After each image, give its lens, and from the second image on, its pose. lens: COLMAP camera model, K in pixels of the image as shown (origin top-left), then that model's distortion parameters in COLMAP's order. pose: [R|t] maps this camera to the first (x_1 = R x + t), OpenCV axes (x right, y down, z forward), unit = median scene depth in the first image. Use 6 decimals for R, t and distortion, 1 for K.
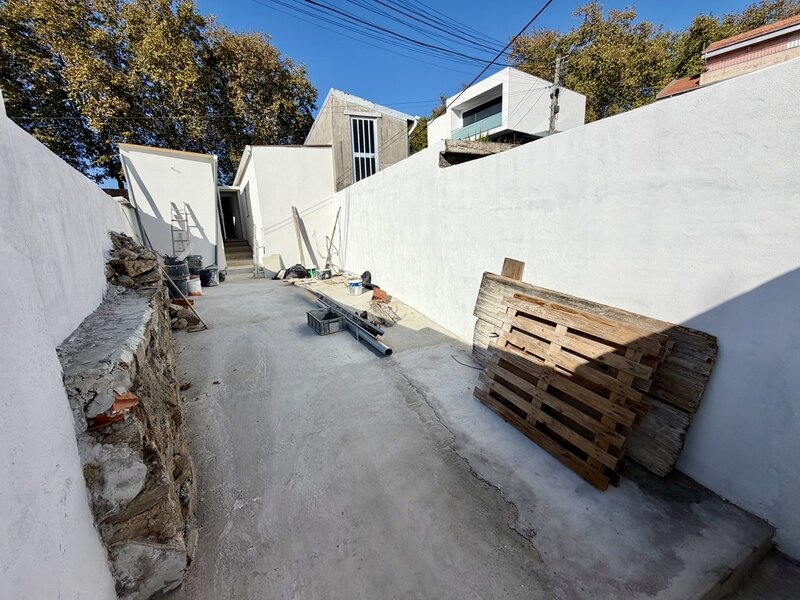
lens RADIAL K [[320.3, 0, 400.2], [0, 320.3, 303.1], [0, 0, 1]] dist [0.001724, -0.000993]
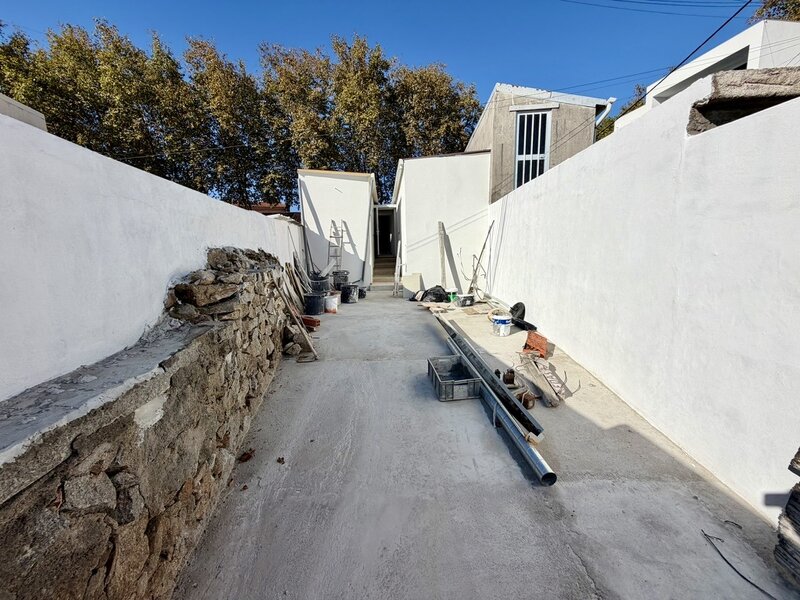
lens RADIAL K [[322.4, 0, 398.7], [0, 322.4, 297.4], [0, 0, 1]] dist [-0.002089, -0.000006]
pose [[0.892301, 0.082100, -0.443913, -0.020706], [-0.112267, 0.992788, -0.042054, -0.042363], [0.437259, 0.087362, 0.895082, 0.173196]]
